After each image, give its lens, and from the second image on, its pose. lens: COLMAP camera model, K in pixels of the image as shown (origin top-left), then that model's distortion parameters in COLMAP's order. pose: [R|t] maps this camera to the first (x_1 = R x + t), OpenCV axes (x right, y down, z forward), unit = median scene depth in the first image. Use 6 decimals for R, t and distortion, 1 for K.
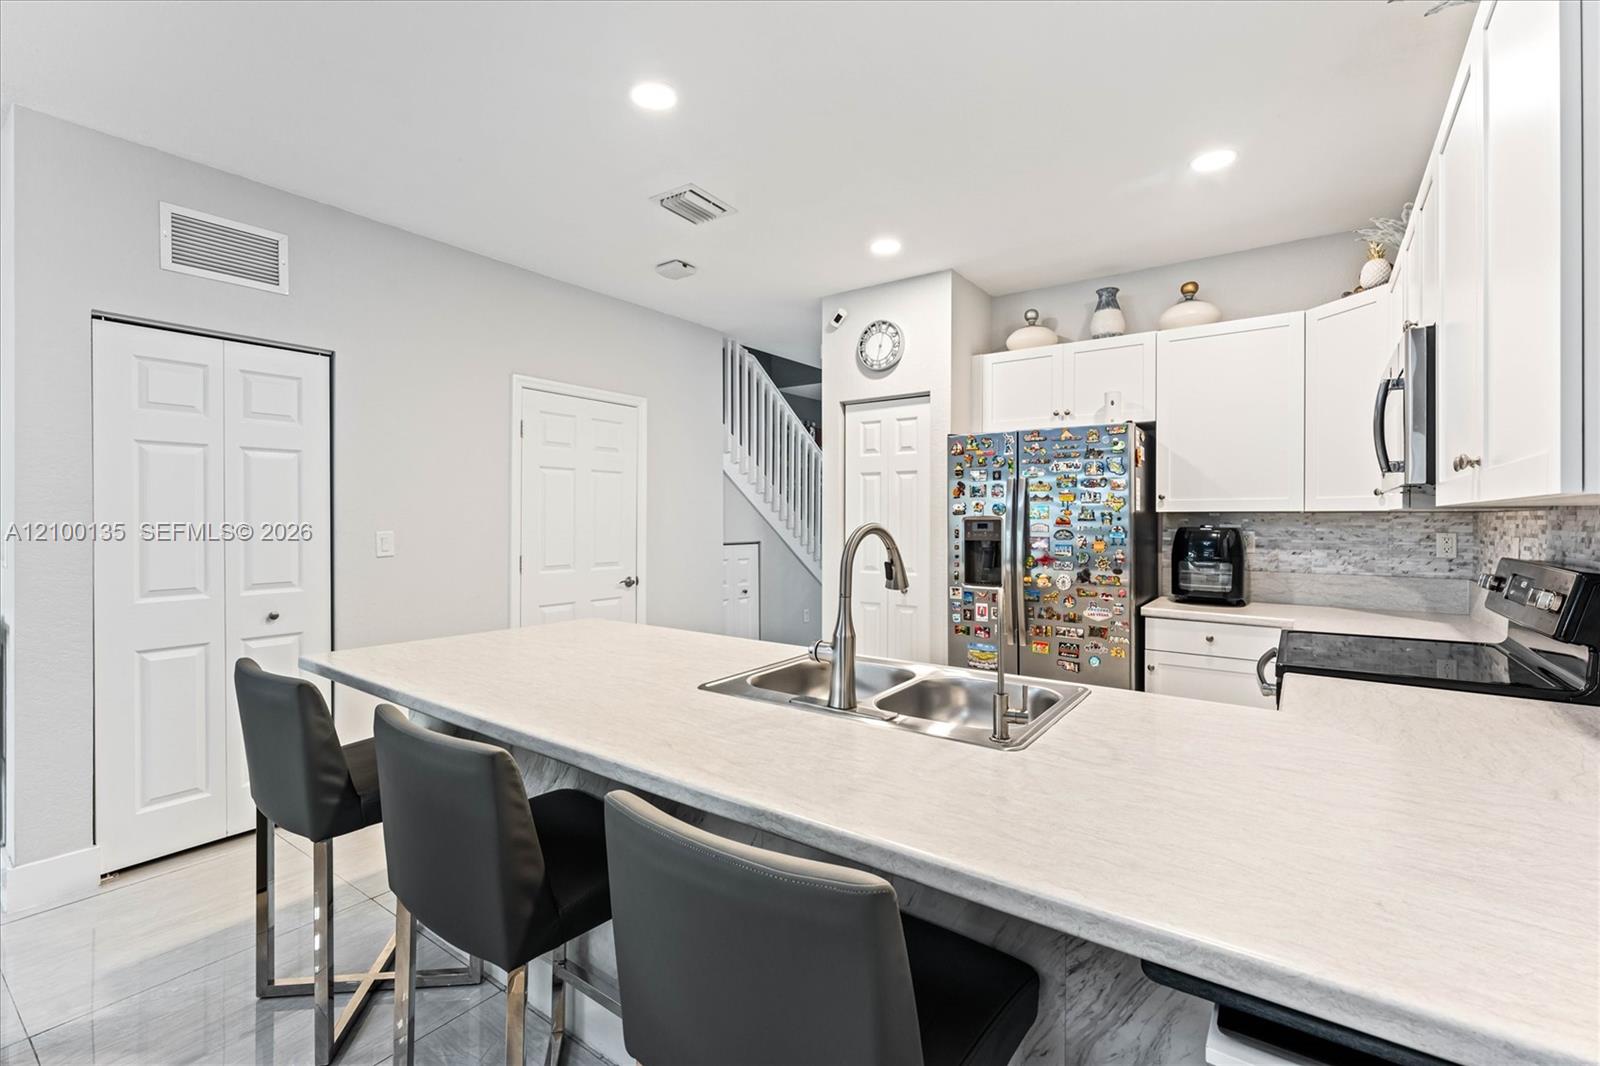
lens RADIAL K [[714.0, 0, 790.9], [0, 714.0, 524.9], [0, 0, 1]] dist [0.000366, 0.000349]
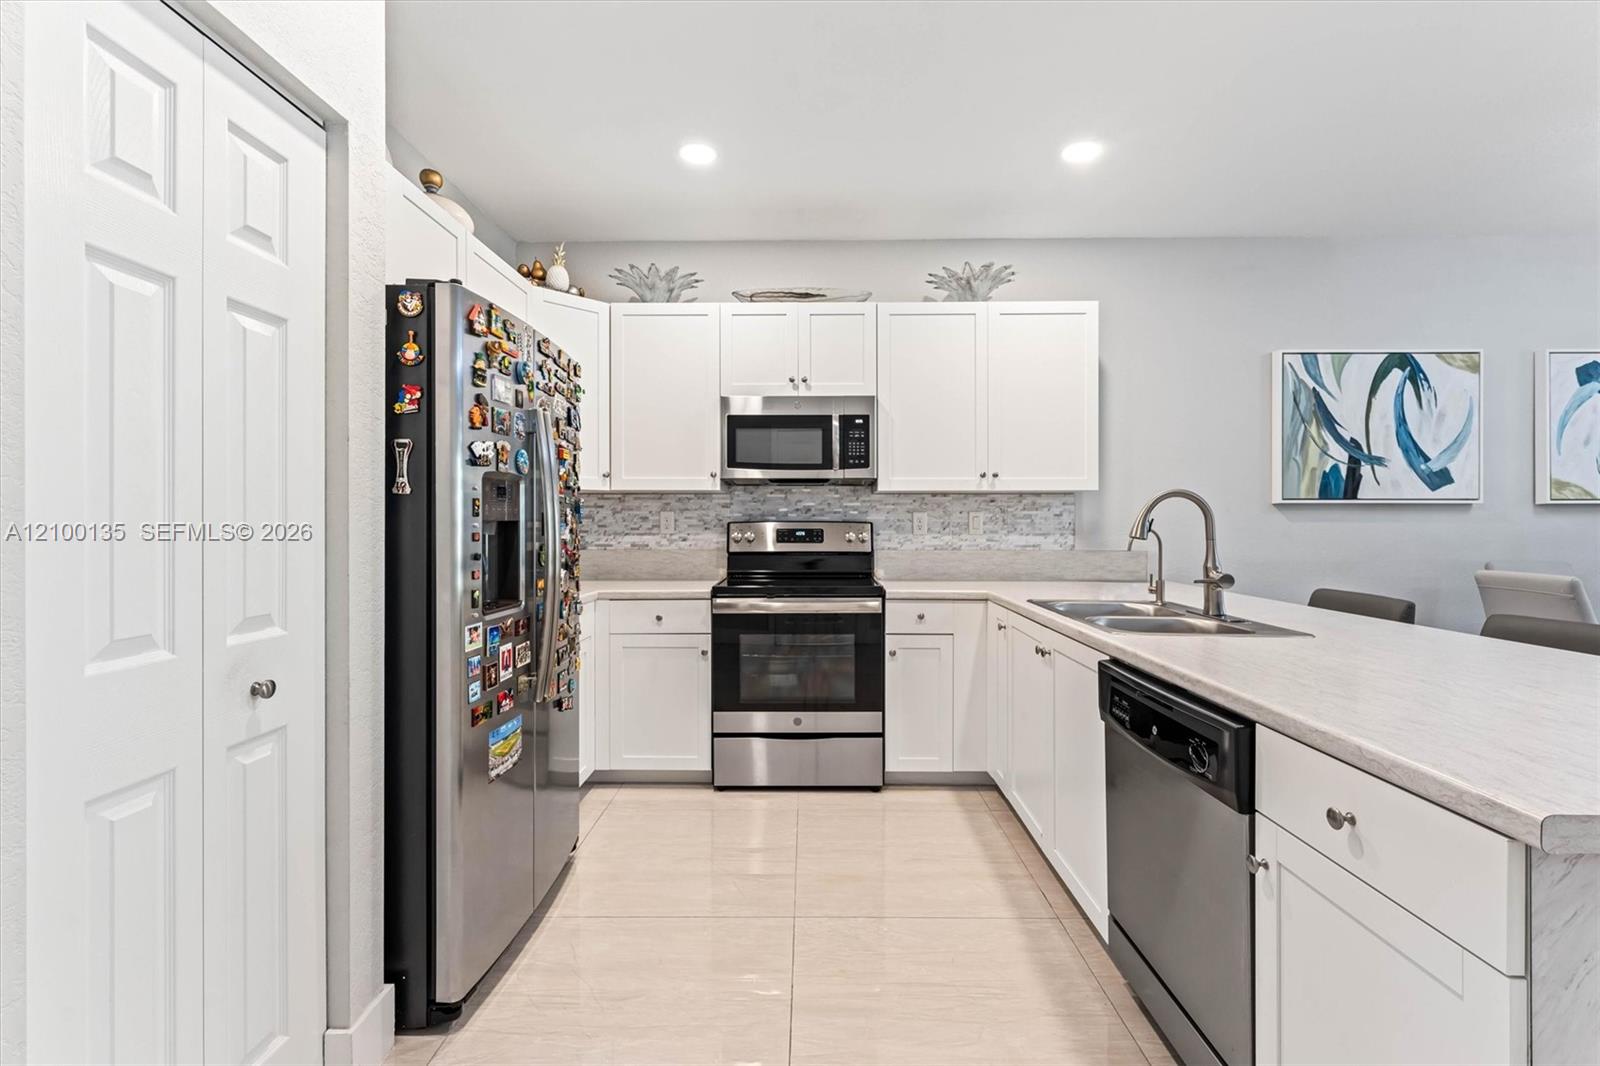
lens RADIAL K [[714.0, 0, 807.0], [0, 714.0, 522.5], [0, 0, 1]] dist [0.000366, 0.000349]
pose [[-0.595164, -0.003466, 0.803597, -0.265142], [0.005585, 0.999949, 0.008449, 0.019740], [-0.803585, 0.009516, -0.595114, 1.113002]]
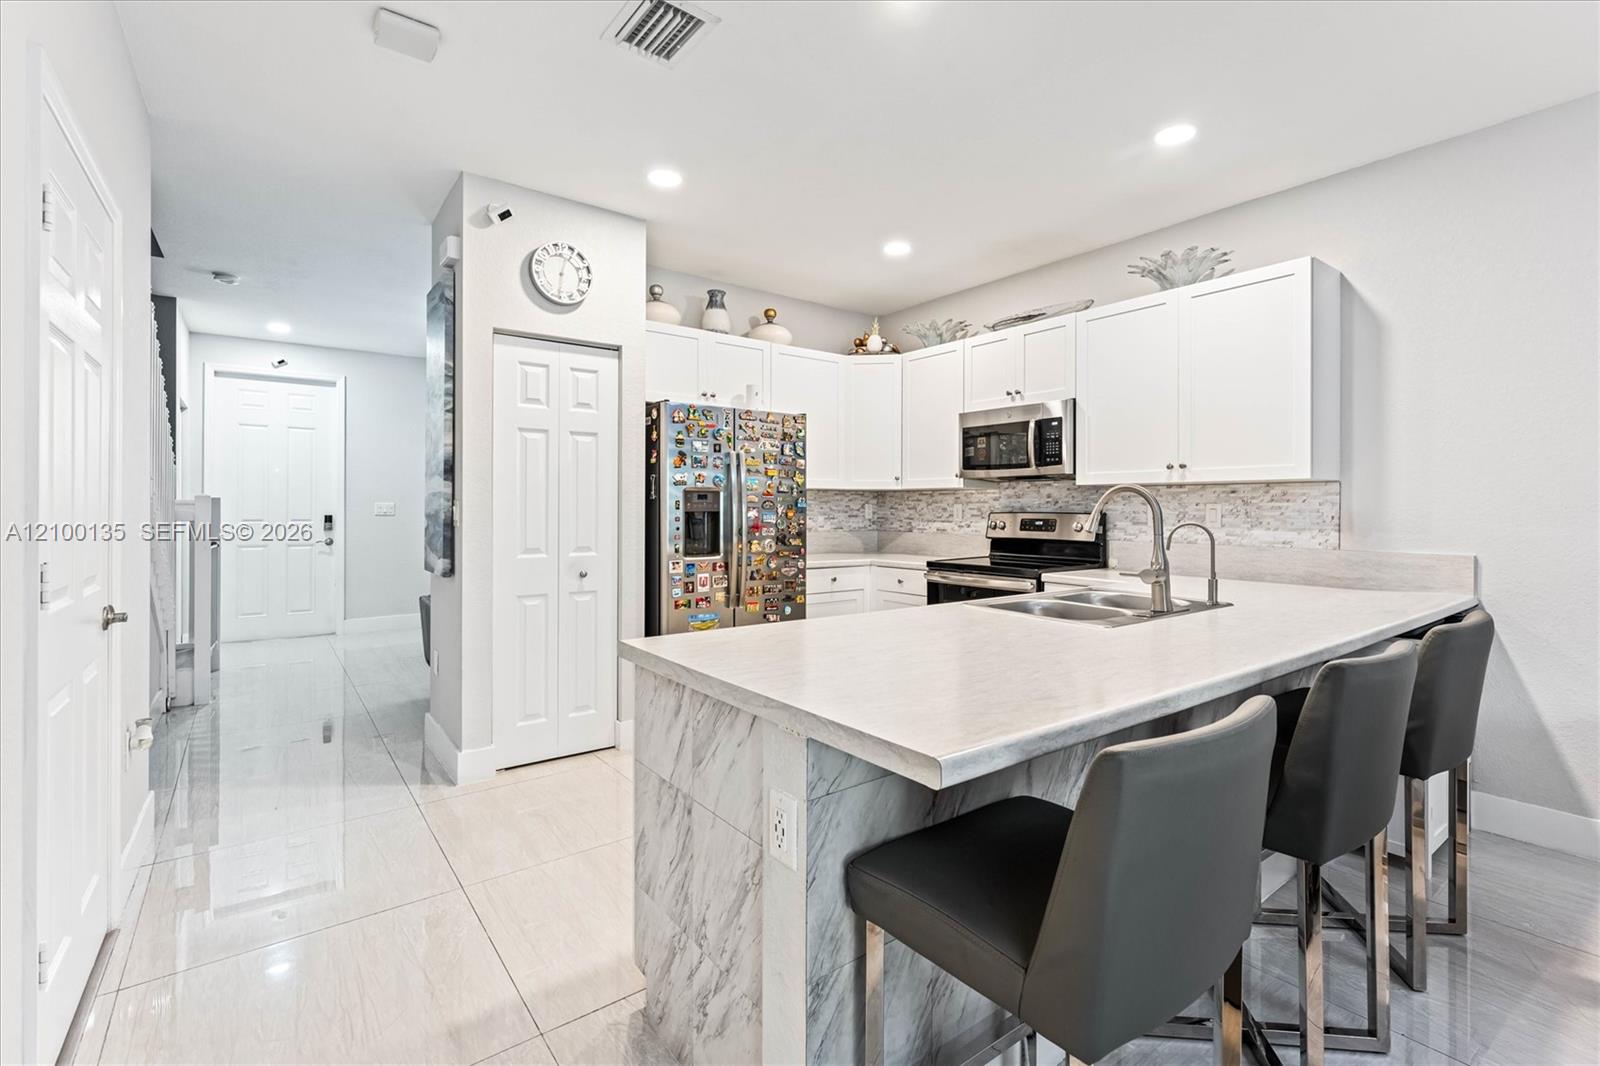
lens RADIAL K [[714.0, 0, 815.1], [0, 714.0, 509.3], [0, 0, 1]] dist [0.000366, 0.000349]
pose [[0.264922, -0.003469, 0.964263, -0.651182], [0.004853, 0.999986, 0.002264, 0.017147], [-0.964258, 0.004079, 0.264935, 0.573063]]
